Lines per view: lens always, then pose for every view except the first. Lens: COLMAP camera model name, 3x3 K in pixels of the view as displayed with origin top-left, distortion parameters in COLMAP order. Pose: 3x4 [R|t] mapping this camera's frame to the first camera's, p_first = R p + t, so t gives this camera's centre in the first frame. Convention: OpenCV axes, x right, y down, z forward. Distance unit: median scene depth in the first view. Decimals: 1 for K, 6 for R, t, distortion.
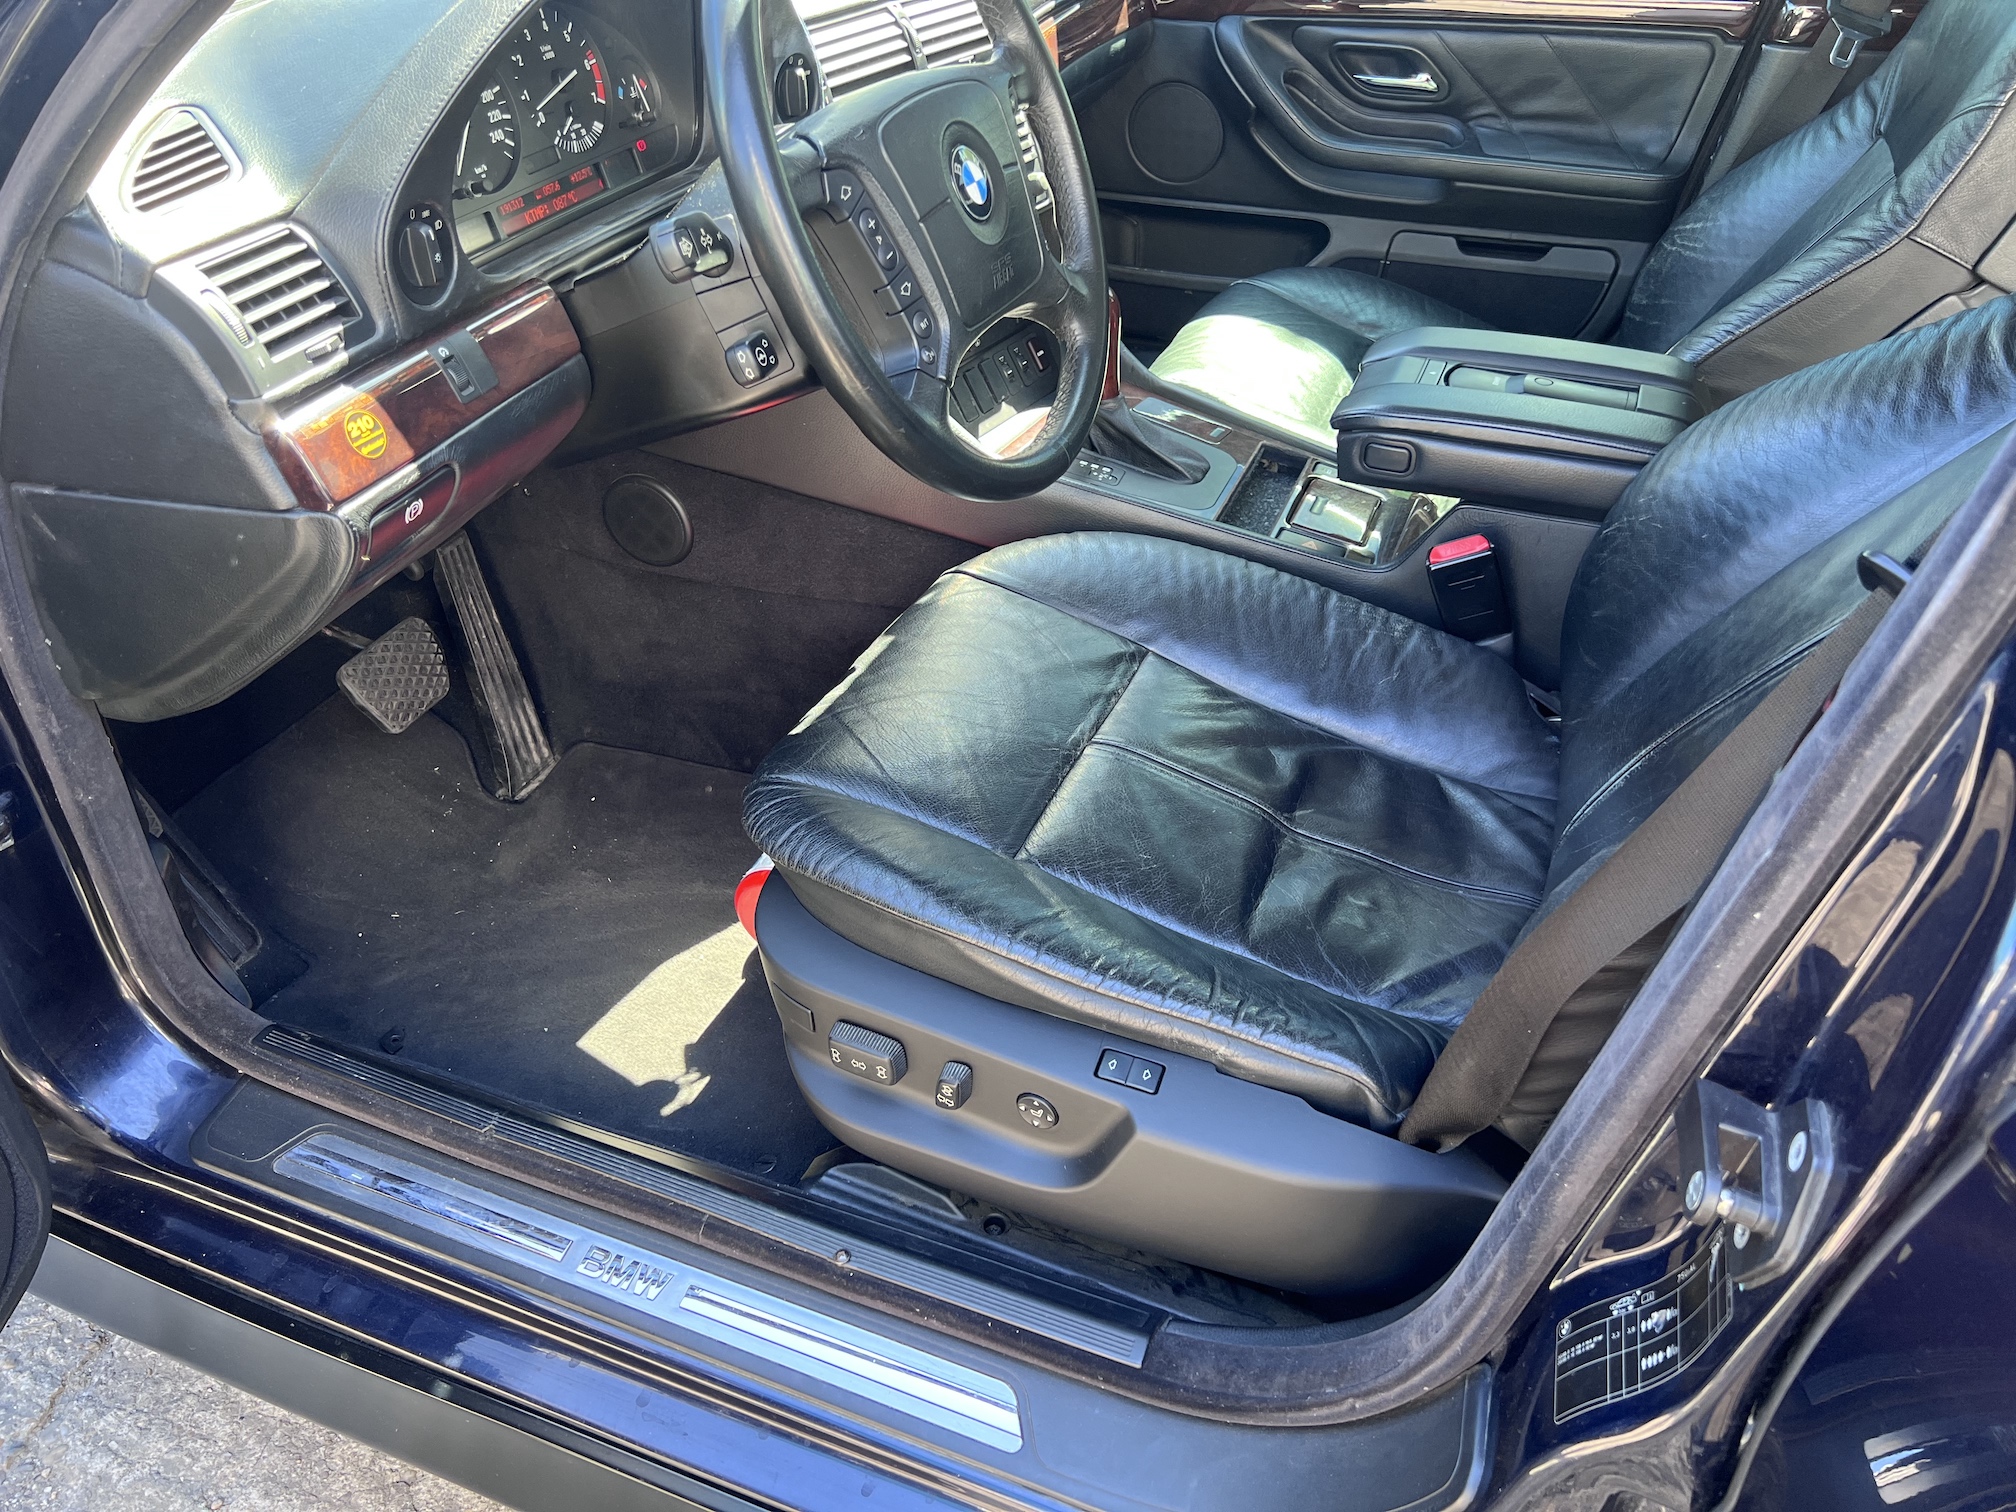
lens RADIAL K [[1524.9, 0, 1009.1], [0, 1524.9, 758.4], [0, 0, 1]] dist [0.003399, -0.021502]
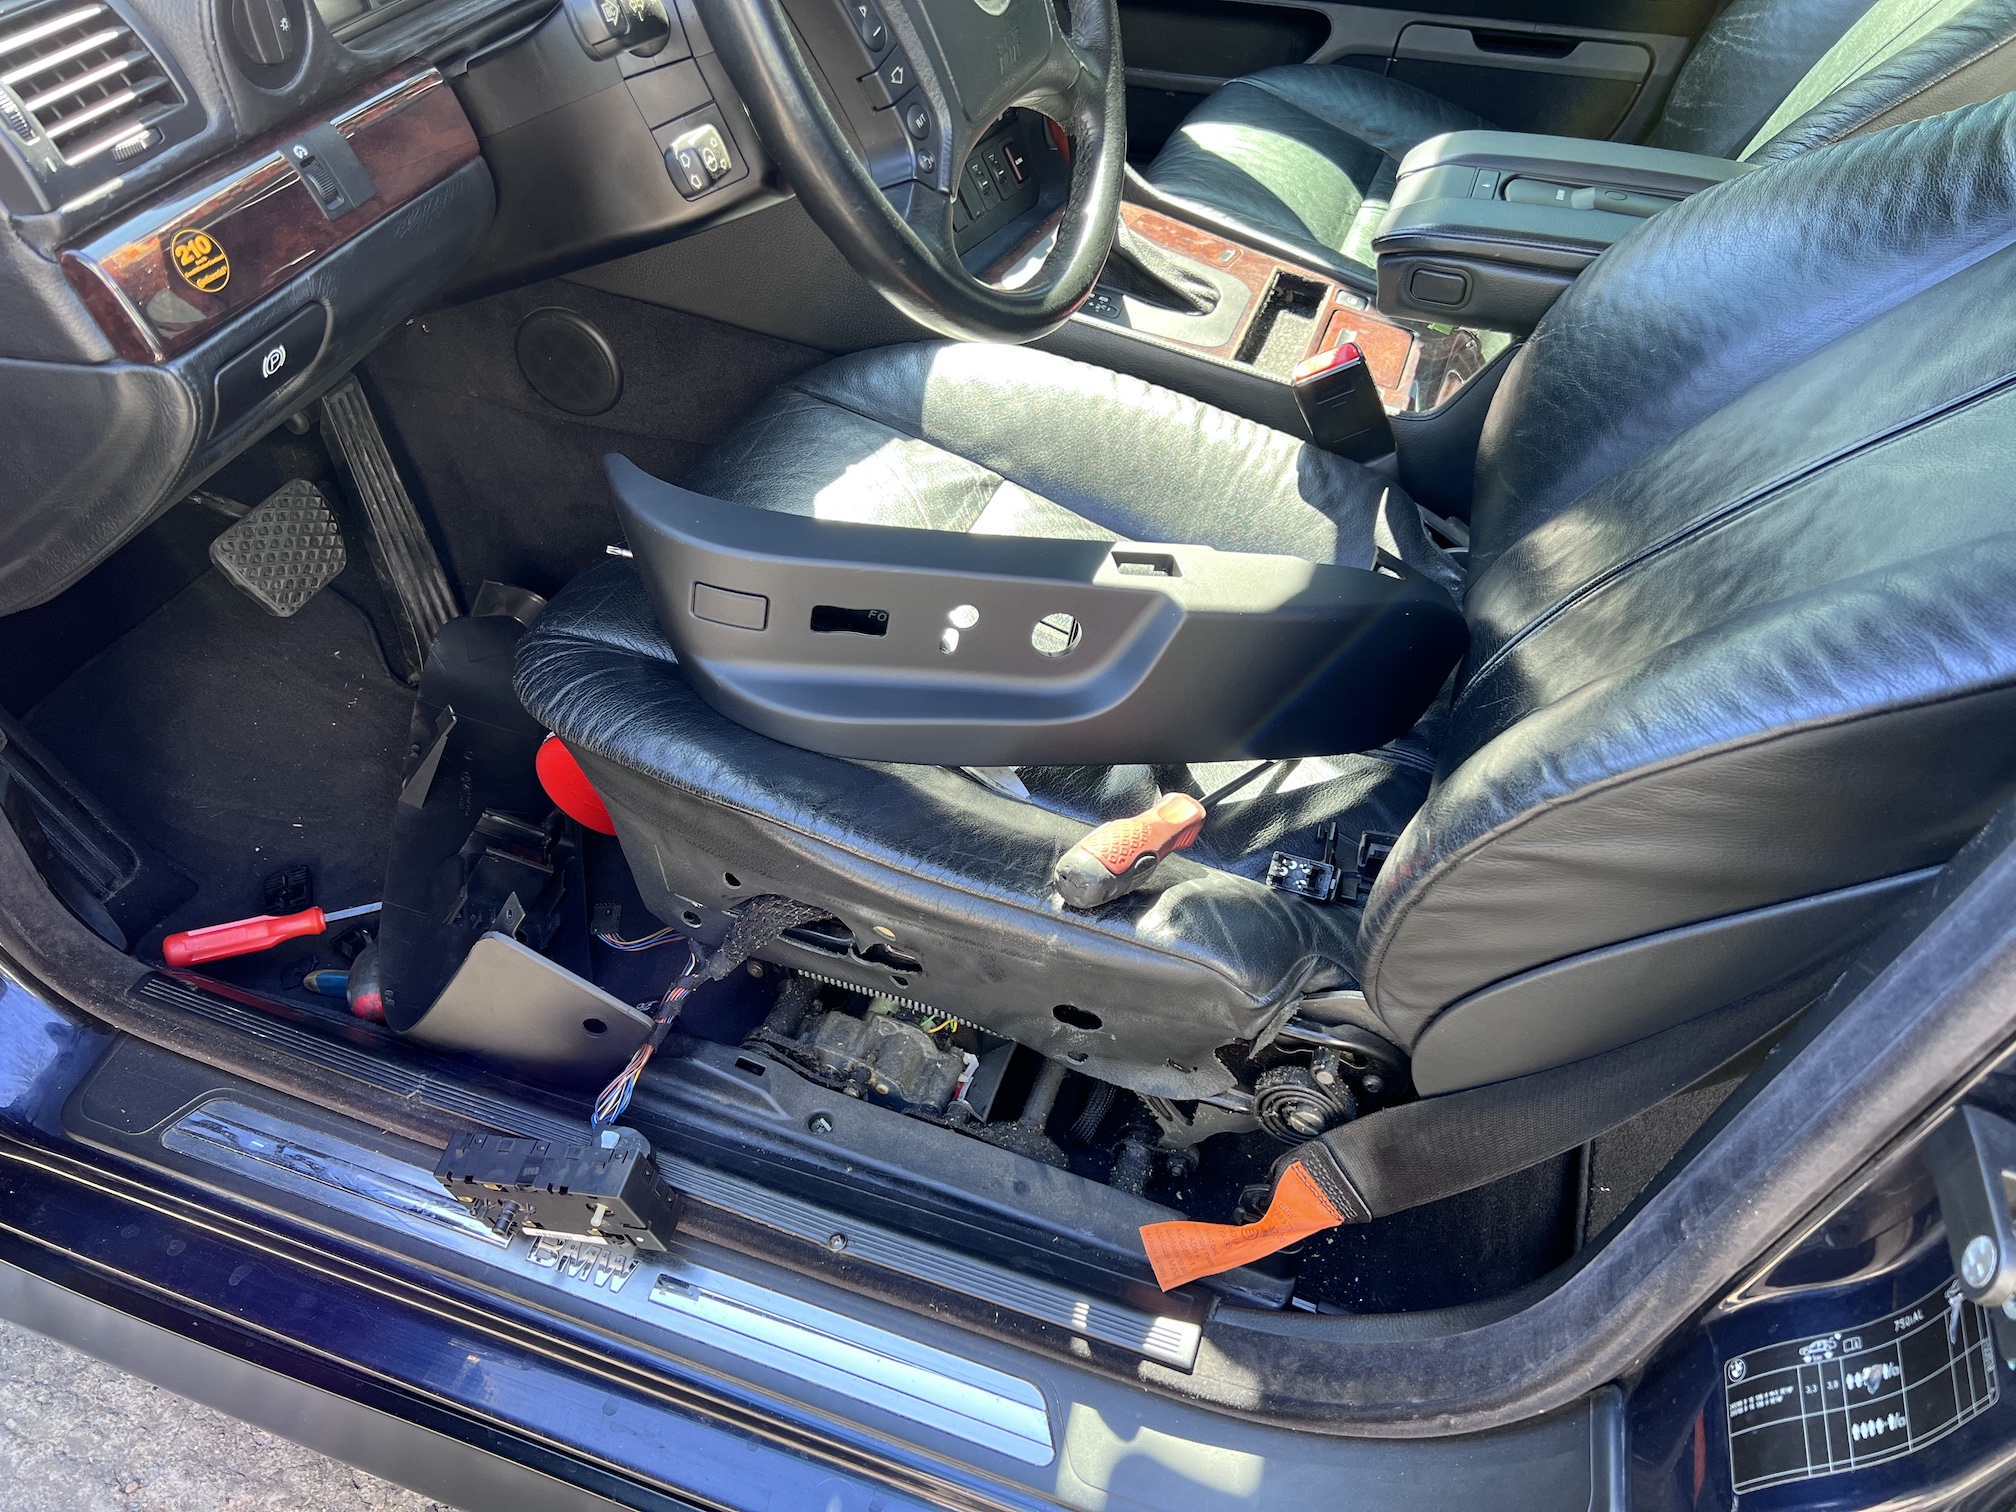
lens RADIAL K [[1524.9, 0, 1010.0], [0, 1524.9, 759.0], [0, 0, 1]] dist [0.003399, -0.021502]
pose [[0.998931, -0.015173, 0.043659, -0.039242], [0.010344, 0.994014, 0.108762, -0.032233], [-0.045048, -0.108194, 0.993109, 0.146201]]
